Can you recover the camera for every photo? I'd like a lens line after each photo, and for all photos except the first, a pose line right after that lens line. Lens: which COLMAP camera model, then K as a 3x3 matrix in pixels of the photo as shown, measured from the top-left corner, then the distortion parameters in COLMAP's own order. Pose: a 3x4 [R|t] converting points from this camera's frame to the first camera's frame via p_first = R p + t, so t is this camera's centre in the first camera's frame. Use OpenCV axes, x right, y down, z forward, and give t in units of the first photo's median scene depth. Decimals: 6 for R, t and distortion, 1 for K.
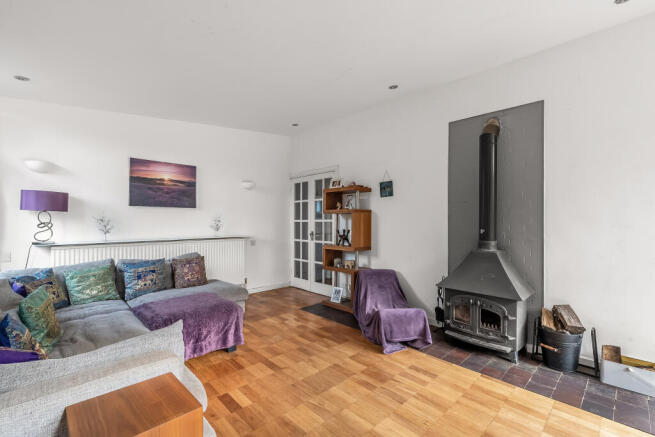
lens RADIAL K [[303.0, 0, 333.4], [0, 303.0, 217.8], [0, 0, 1]] dist [0.000815, 0.000142]
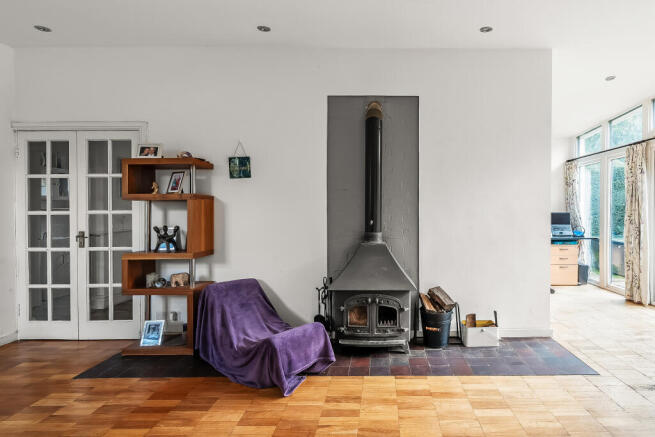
lens RADIAL K [[344.5, 0, 343.0], [0, 344.5, 210.3], [0, 0, 1]] dist [-0.000373, 0.001375]
pose [[0.680926, -0.004082, 0.732340, -0.267271], [-0.001745, 0.999973, 0.007196, 0.000363], [-0.732350, -0.006178, 0.680901, 0.276035]]
